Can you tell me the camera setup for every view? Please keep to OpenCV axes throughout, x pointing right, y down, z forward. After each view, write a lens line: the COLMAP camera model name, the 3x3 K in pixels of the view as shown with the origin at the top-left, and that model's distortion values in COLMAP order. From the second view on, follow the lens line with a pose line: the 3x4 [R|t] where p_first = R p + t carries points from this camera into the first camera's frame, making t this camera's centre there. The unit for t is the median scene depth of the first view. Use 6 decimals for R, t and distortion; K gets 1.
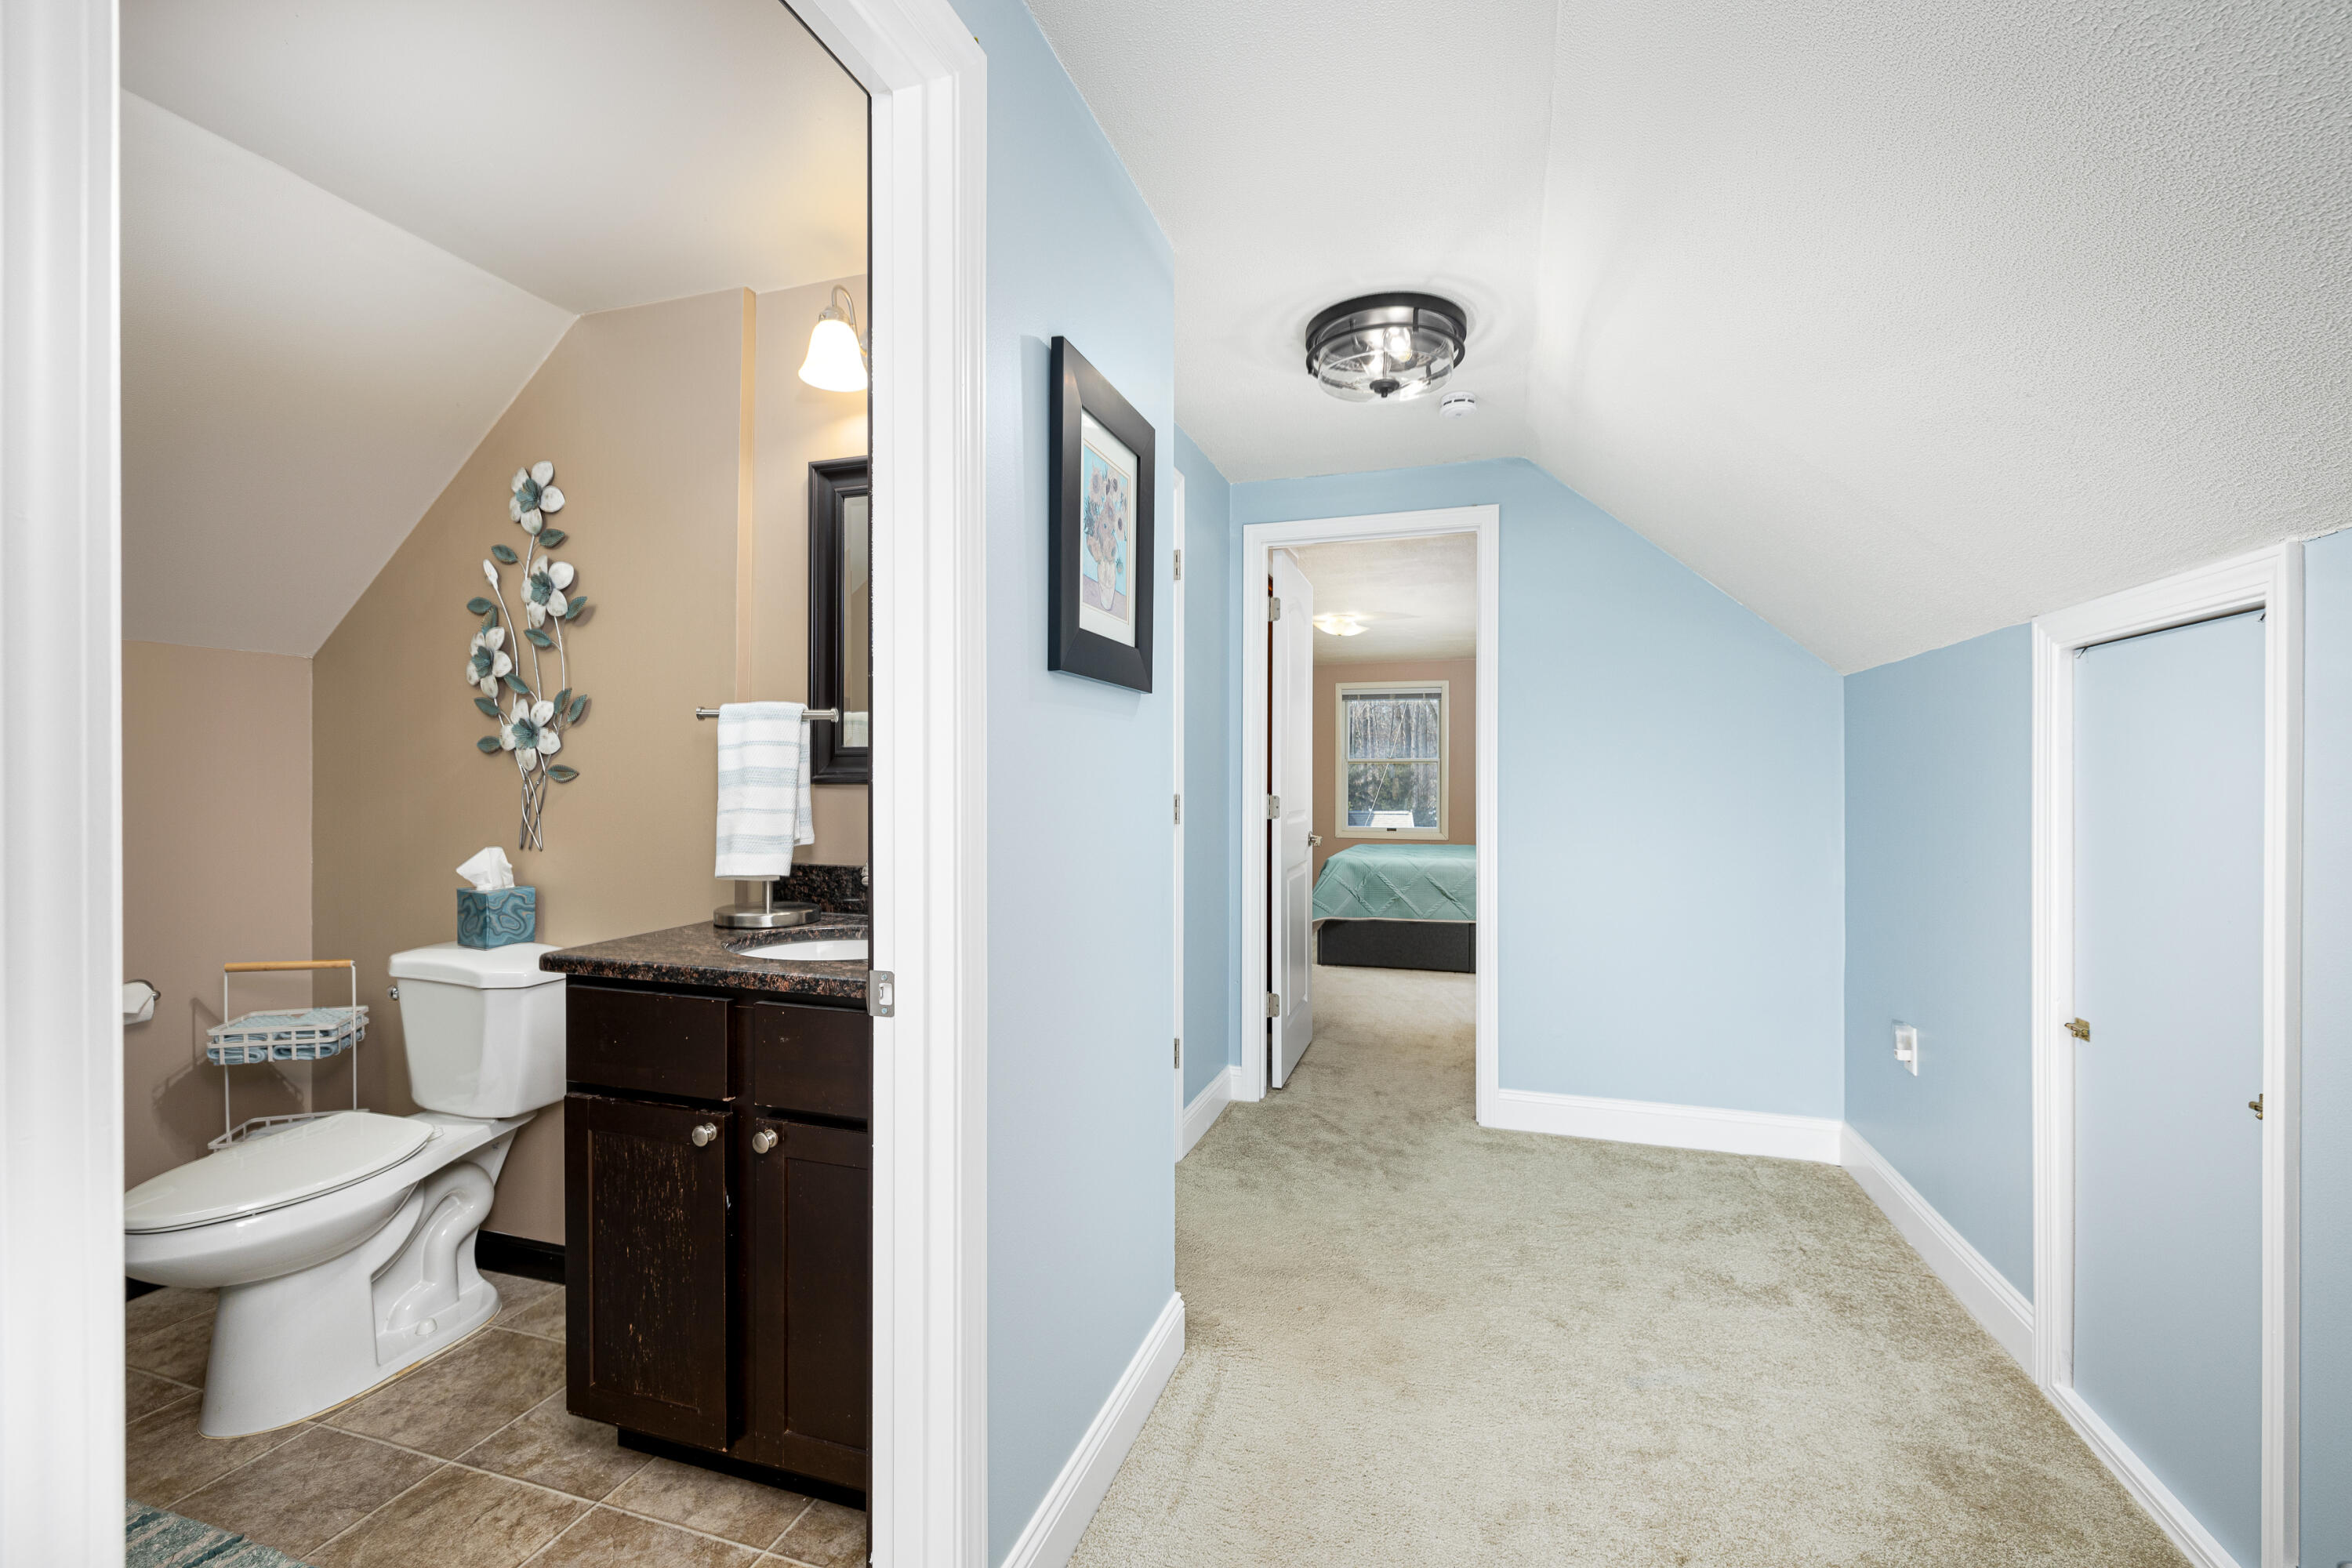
lens RADIAL K [[1006.9, 0, 1173.8], [0, 1006.9, 805.1], [0, 0, 1]] dist [0.004042, 0.000850]
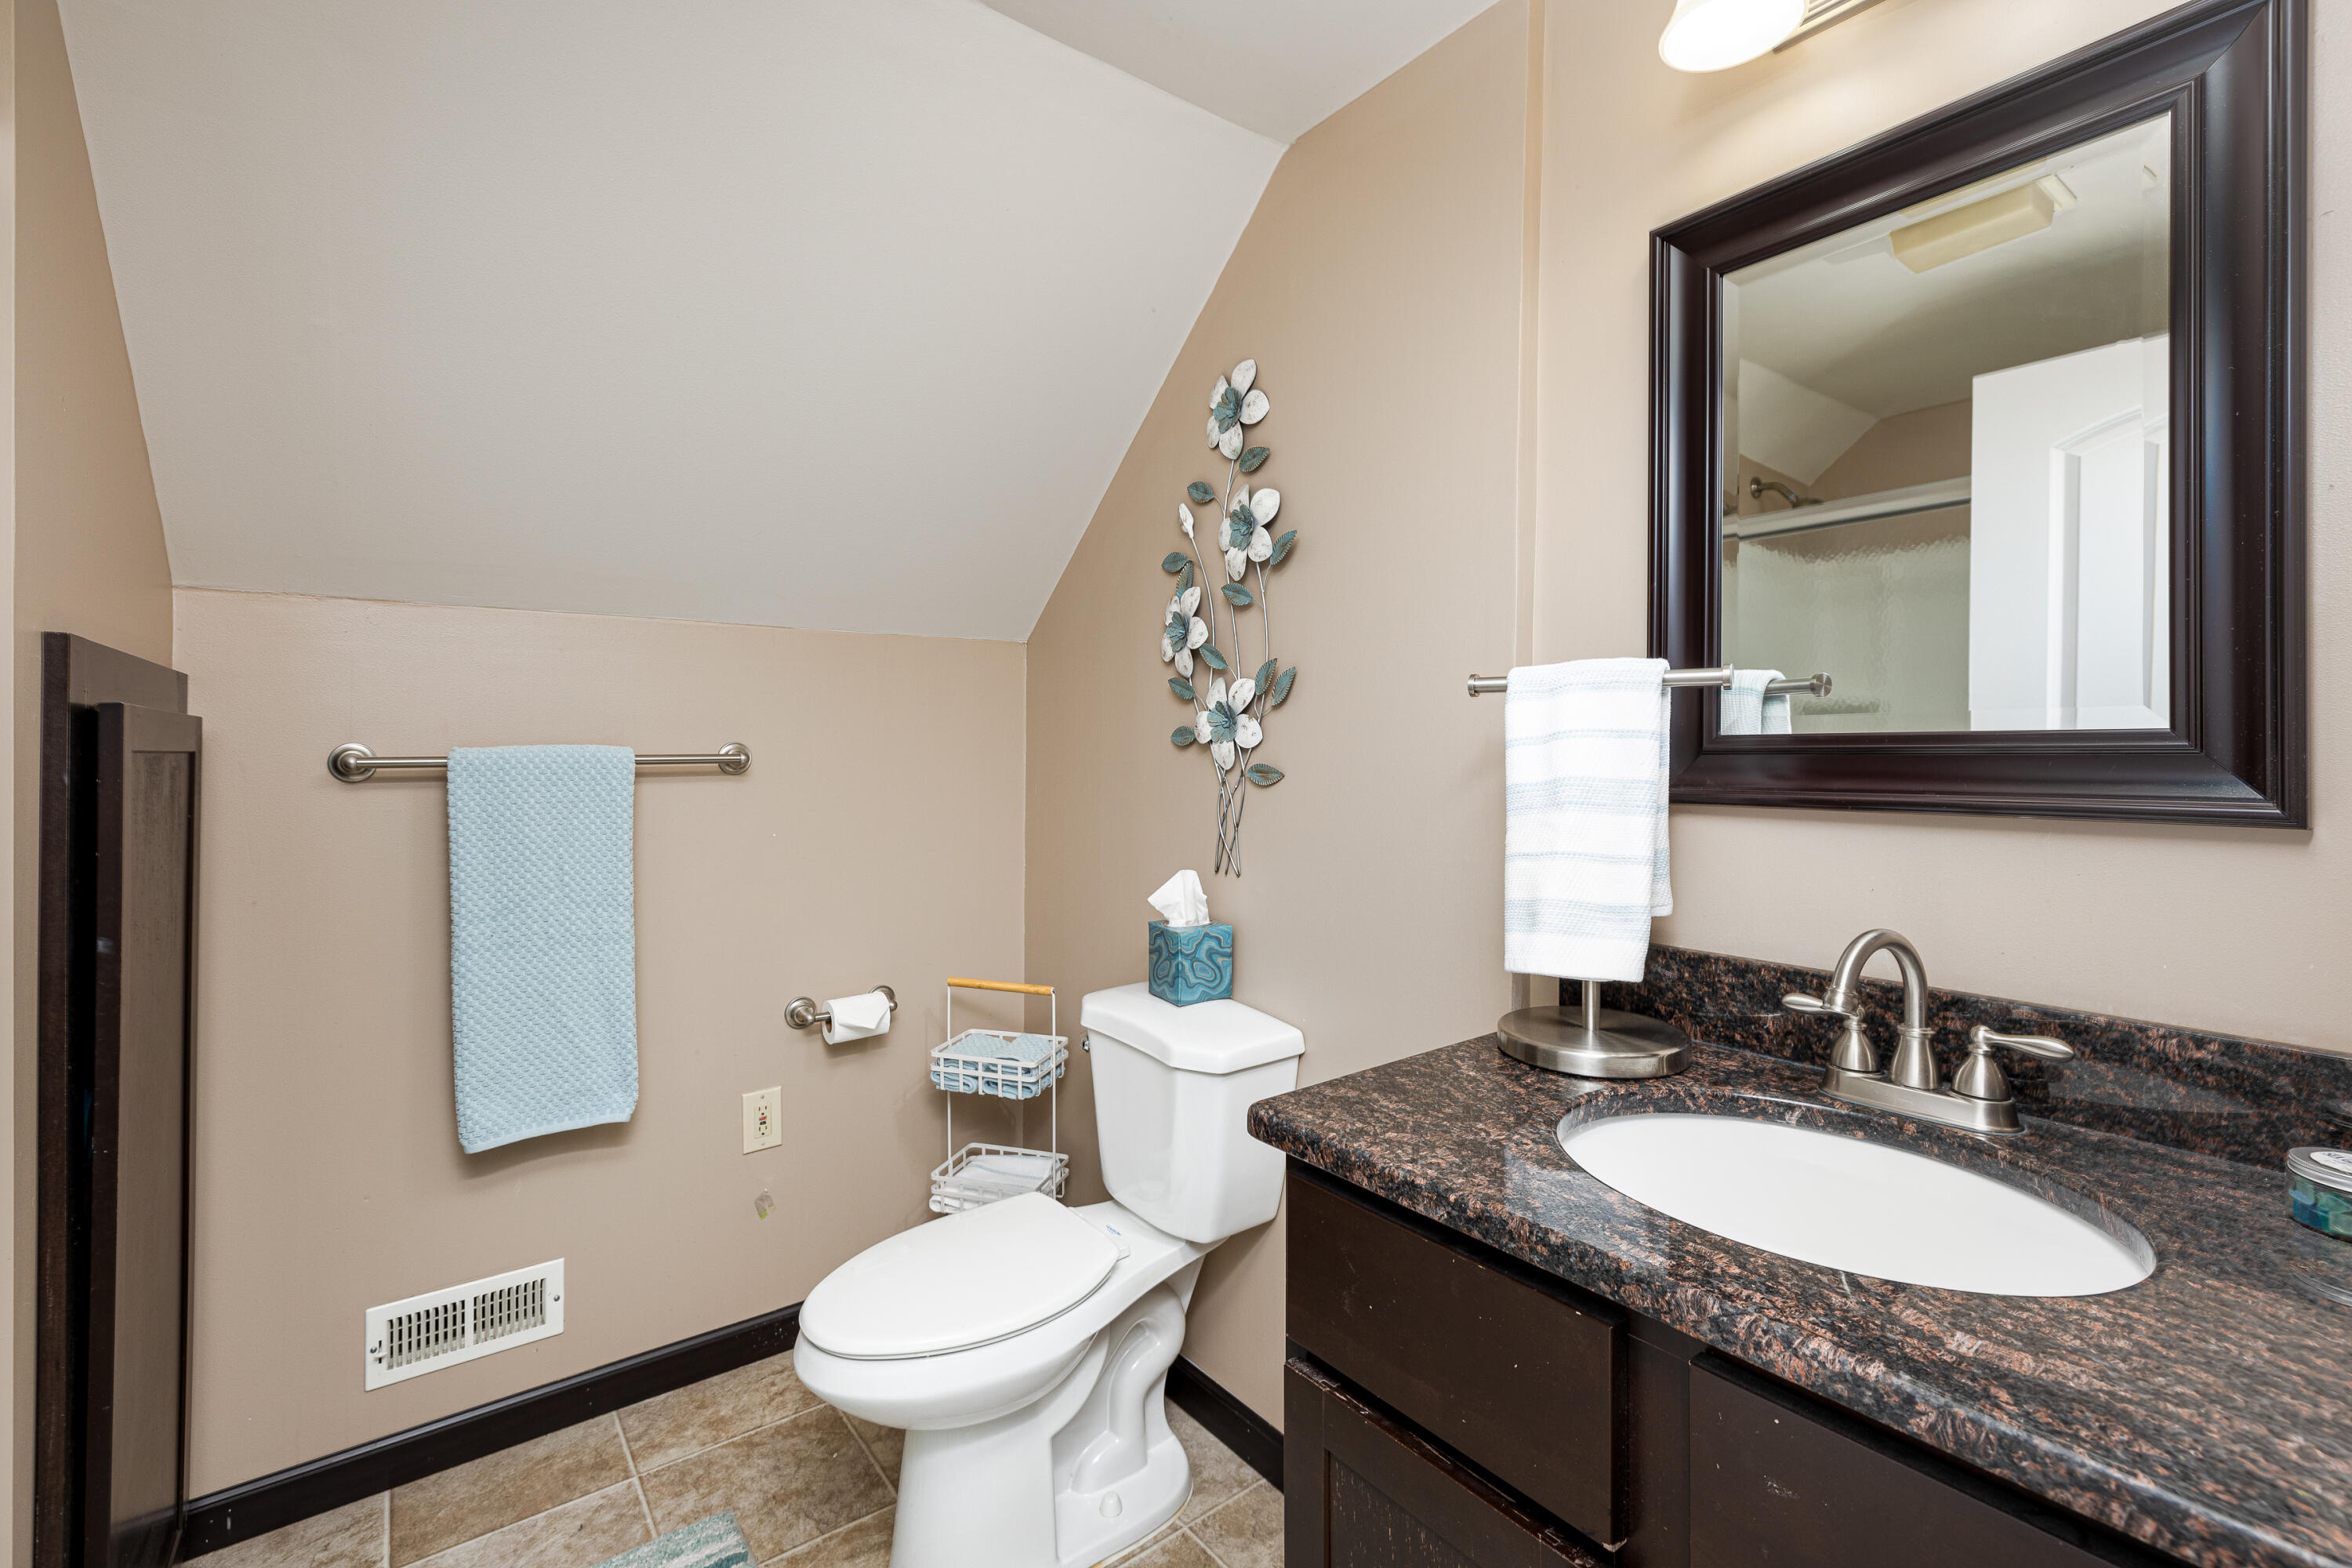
lens RADIAL K [[1006.9, 0, 1171.4], [0, 1006.9, 767.8], [0, 0, 1]] dist [0.004042, 0.000850]
pose [[0.818781, 0.004621, -0.574088, -0.244433], [-0.005835, 0.999983, -0.000272, -0.036432], [0.574077, 0.003572, 0.818794, 0.365891]]
